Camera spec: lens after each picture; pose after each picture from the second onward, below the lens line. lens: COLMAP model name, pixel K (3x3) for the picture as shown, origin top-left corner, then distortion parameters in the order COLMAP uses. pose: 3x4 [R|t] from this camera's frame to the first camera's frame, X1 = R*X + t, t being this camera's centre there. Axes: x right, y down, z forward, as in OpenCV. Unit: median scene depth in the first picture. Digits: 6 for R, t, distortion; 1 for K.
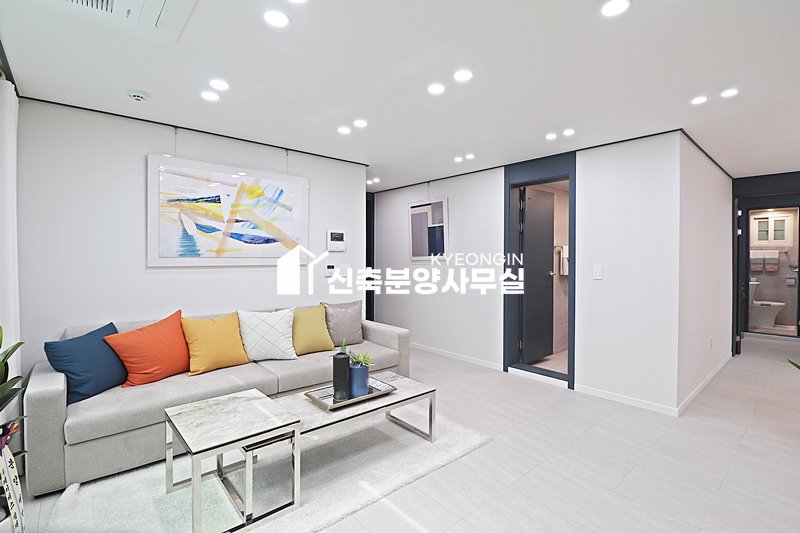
lens RADIAL K [[373.4, 0, 402.6], [0, 373.4, 263.5], [0, 0, 1]] dist [-0.004797, -0.000310]
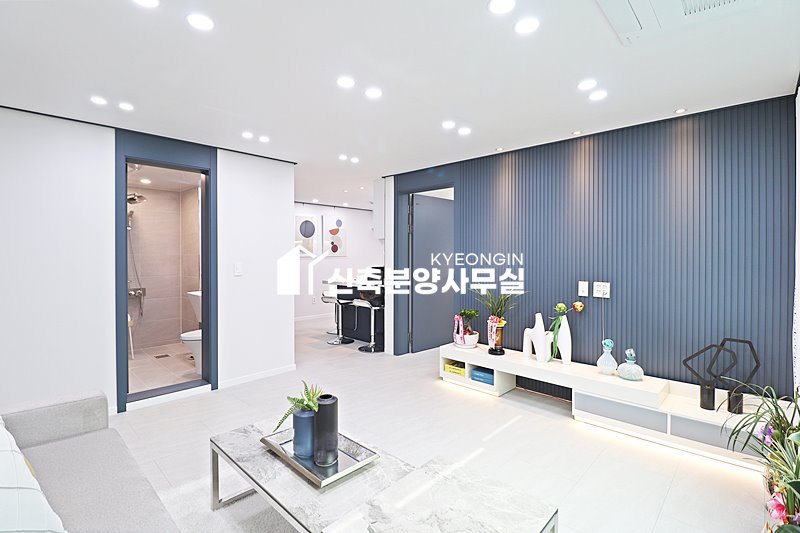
lens RADIAL K [[373.4, 0, 402.1], [0, 373.4, 261.5], [0, 0, 1]] dist [-0.004797, -0.000310]
pose [[-0.083935, -0.016091, 0.996341, -0.974152], [0.009321, 0.999813, 0.016933, -0.021166], [-0.996428, 0.010708, -0.083769, 1.034345]]
